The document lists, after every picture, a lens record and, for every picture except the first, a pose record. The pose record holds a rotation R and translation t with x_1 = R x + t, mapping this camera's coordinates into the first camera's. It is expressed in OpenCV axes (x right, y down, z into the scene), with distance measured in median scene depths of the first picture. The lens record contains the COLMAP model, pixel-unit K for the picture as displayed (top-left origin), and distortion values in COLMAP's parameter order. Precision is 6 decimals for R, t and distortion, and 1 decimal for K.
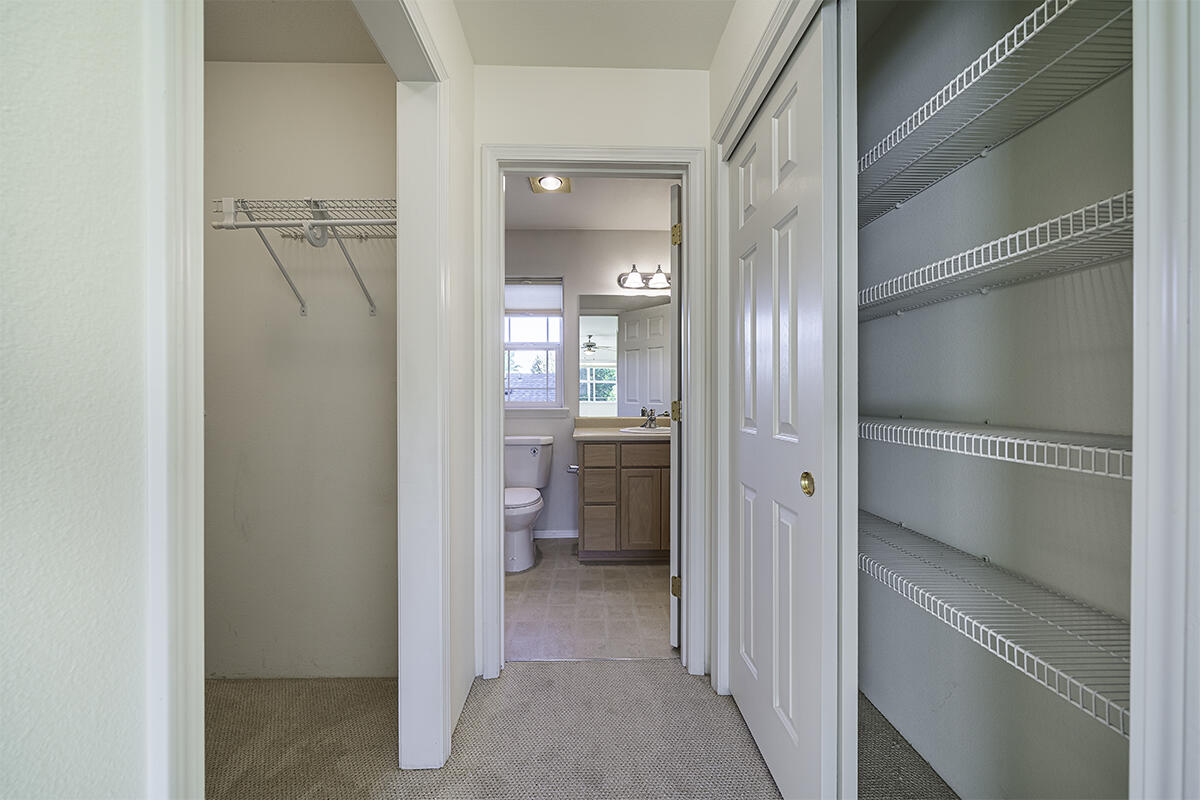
lens RADIAL K [[413.9, 0, 595.8], [0, 413.9, 399.5], [0, 0, 1]] dist [-0.000363, 0.000373]
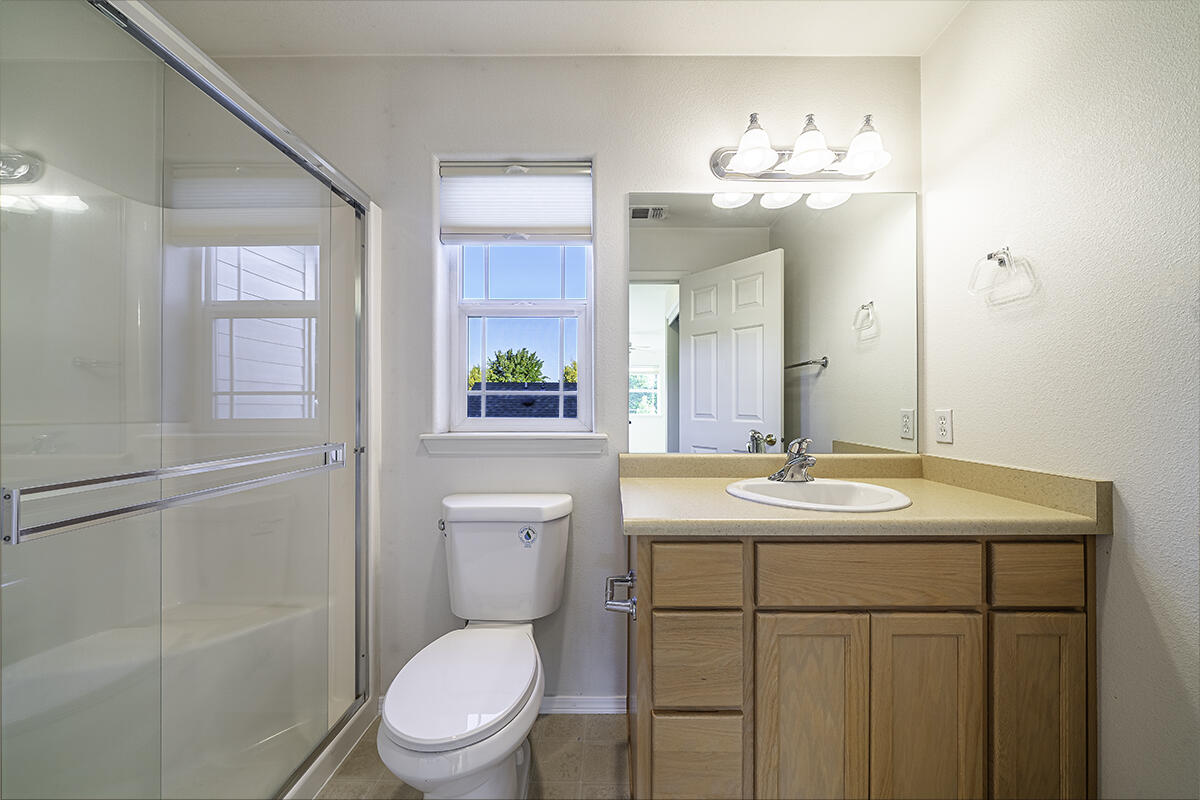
lens RADIAL K [[413.9, 0, 609.7], [0, 413.9, 405.0], [0, 0, 1]] dist [-0.000363, 0.000373]
pose [[0.999503, 0.001042, -0.031521, -0.051166], [-0.001488, 0.999899, -0.014108, -0.006573], [0.031503, 0.014148, 0.999404, 0.592005]]
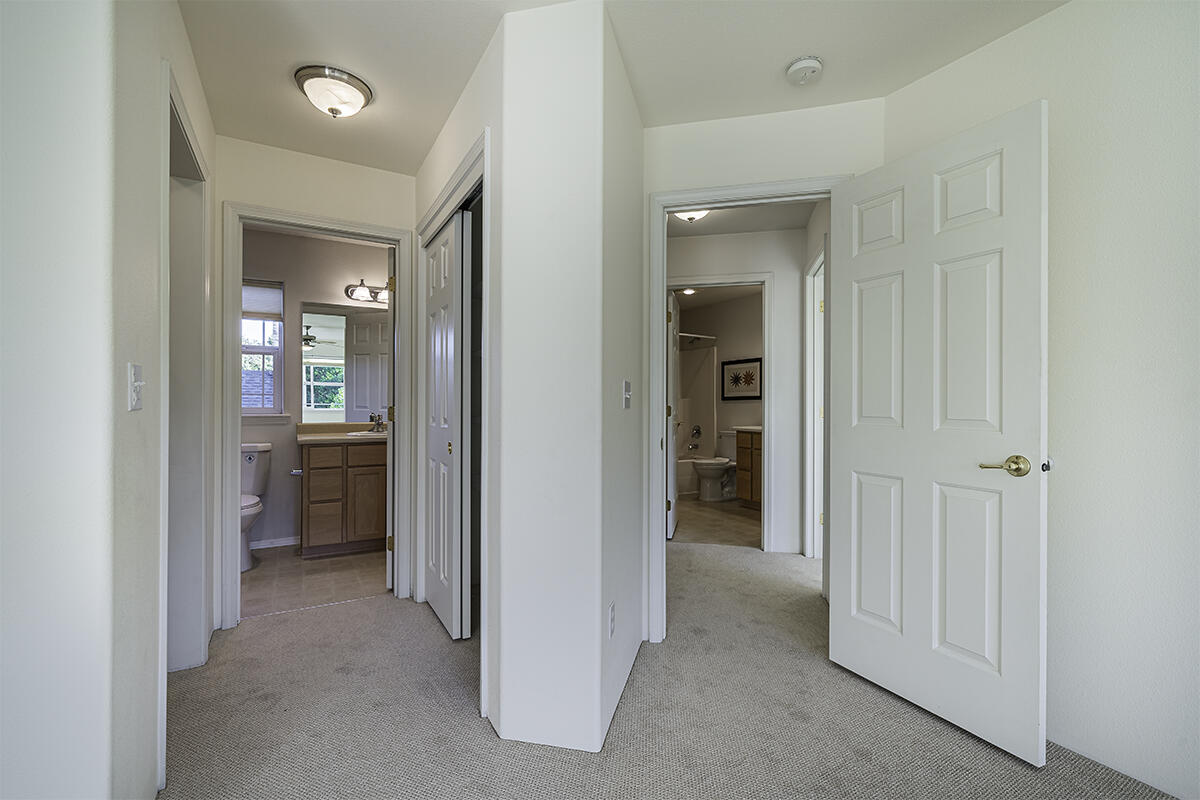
lens RADIAL K [[538.3, 0, 602.6], [0, 538.3, 400.9], [0, 0, 1]] dist [0.005477, -0.001025]
pose [[0.879164, 0.004982, 0.476494, -0.024578], [-0.000171, 0.999949, -0.010138, 0.001795], [-0.476520, 0.008831, 0.879119, -0.548015]]
